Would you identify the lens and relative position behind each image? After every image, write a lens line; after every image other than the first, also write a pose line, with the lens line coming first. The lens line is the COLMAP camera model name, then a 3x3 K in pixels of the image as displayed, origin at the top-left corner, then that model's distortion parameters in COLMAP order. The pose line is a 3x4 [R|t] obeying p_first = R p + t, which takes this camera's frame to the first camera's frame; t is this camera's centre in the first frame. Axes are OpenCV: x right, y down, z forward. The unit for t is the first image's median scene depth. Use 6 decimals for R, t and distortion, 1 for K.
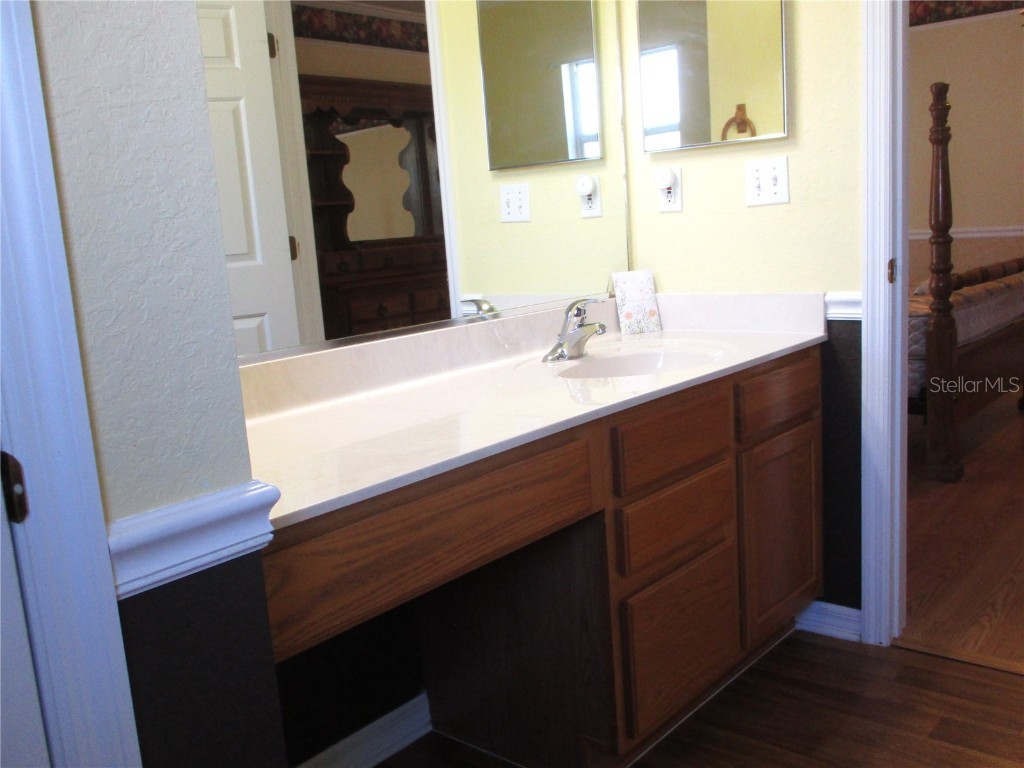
lens RADIAL K [[947.8, 0, 512.0], [0, 947.8, 384.0], [0, 0, 1]] dist [-0.055607, 0.007375]
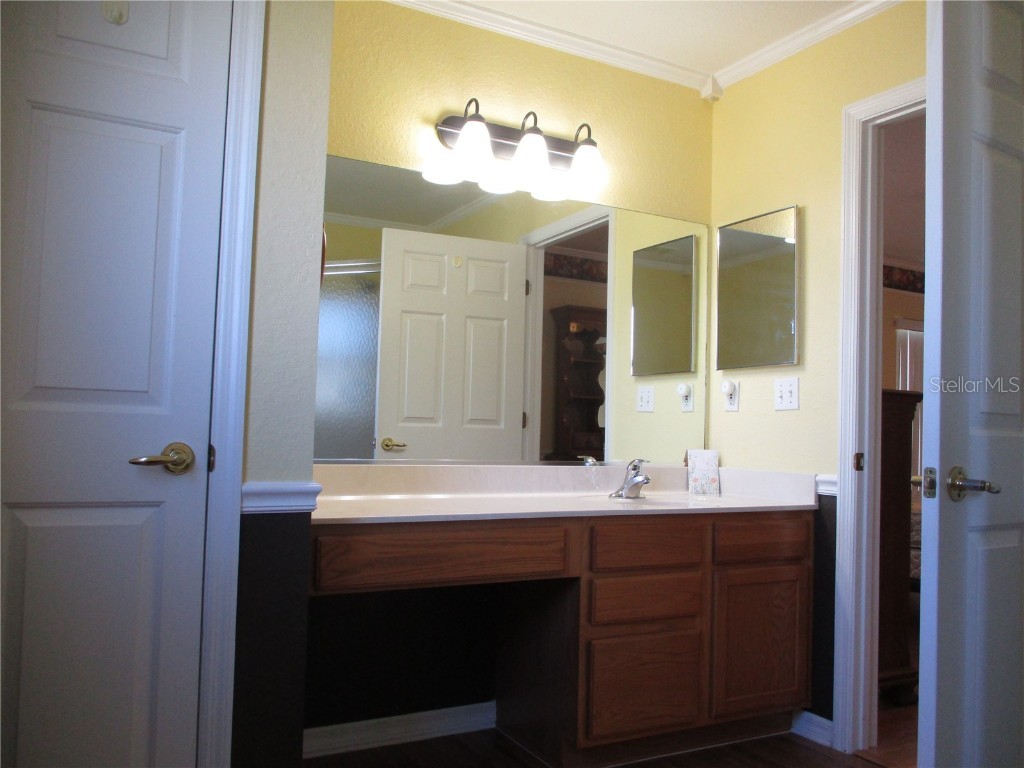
lens RADIAL K [[812.7, 0, 512.0], [0, 812.7, 384.0], [0, 0, 1]] dist [-0.060592, -0.001226]
pose [[0.925417, 0.074587, -0.371537, 0.338429], [-0.153238, 0.970357, -0.186882, 0.062921], [0.346584, 0.229877, 0.909415, -0.259644]]
